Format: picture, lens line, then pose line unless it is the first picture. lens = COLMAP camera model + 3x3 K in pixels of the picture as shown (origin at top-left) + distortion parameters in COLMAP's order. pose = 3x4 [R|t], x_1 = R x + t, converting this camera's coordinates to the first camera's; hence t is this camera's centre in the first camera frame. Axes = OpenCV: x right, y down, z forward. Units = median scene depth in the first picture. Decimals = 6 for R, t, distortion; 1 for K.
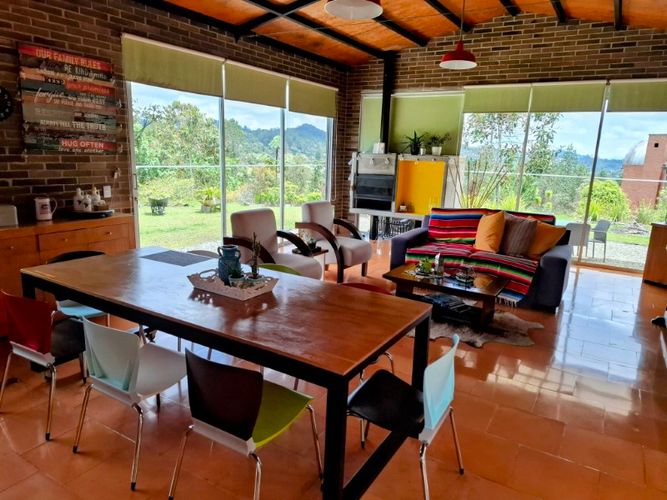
lens RADIAL K [[464.2, 0, 340.2], [0, 464.2, 251.2], [0, 0, 1]] dist [0.062987, -0.068695]
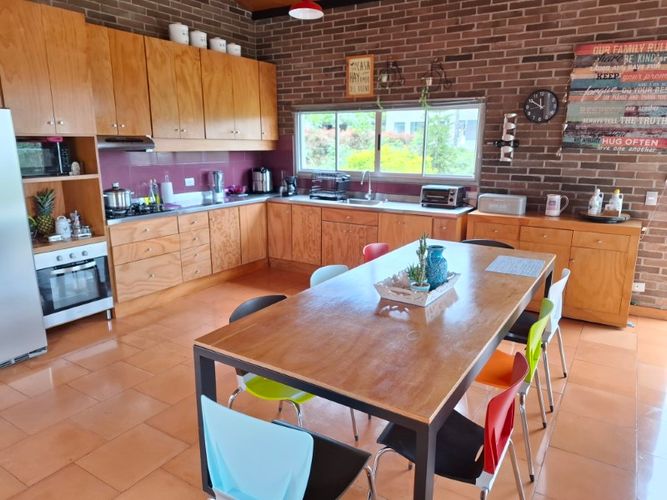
lens RADIAL K [[464.2, 0, 344.3], [0, 464.2, 249.2], [0, 0, 1]] dist [0.062987, -0.068695]
pose [[-0.031667, 0.187288, -0.981794, 0.385731], [-0.219439, 0.957018, 0.189640, -0.084105], [0.975112, 0.221450, 0.010793, 0.513080]]
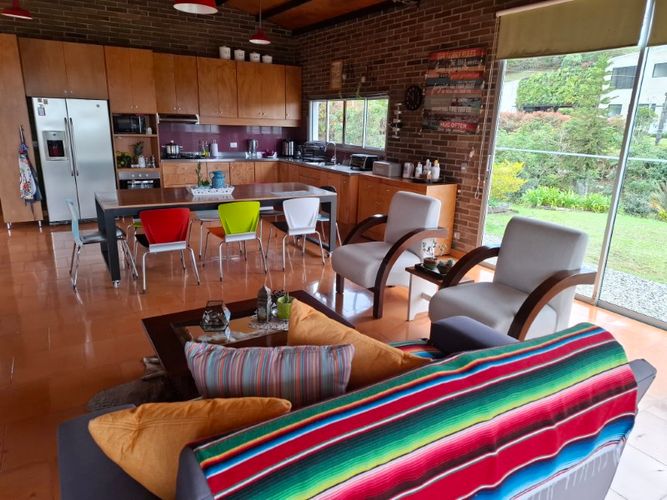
lens RADIAL K [[464.2, 0, 334.1], [0, 464.2, 249.2], [0, 0, 1]] dist [0.062987, -0.068695]
pose [[-0.488770, 0.178930, -0.853866, 0.682247], [-0.232976, 0.916426, 0.325400, -0.256366], [0.840730, 0.357976, -0.406235, 1.352188]]
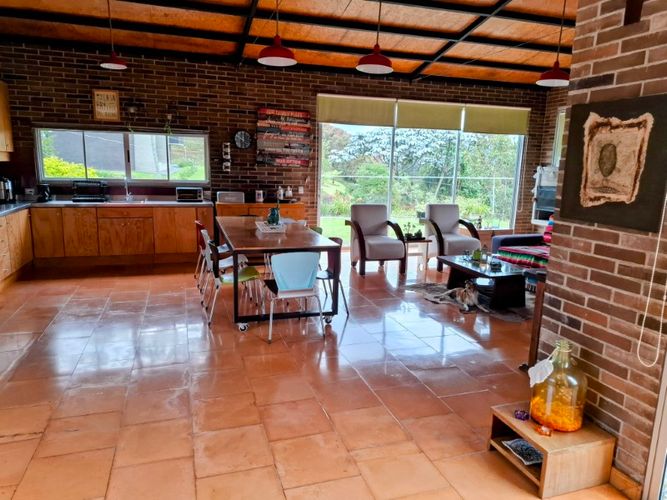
lens RADIAL K [[464.2, 0, 333.8], [0, 464.2, 256.6], [0, 0, 1]] dist [0.062987, -0.068695]
pose [[0.746913, 0.107565, -0.656164, 0.741889], [-0.137540, 0.990479, 0.005808, 0.086646], [0.650541, 0.085910, 0.754596, -0.151192]]
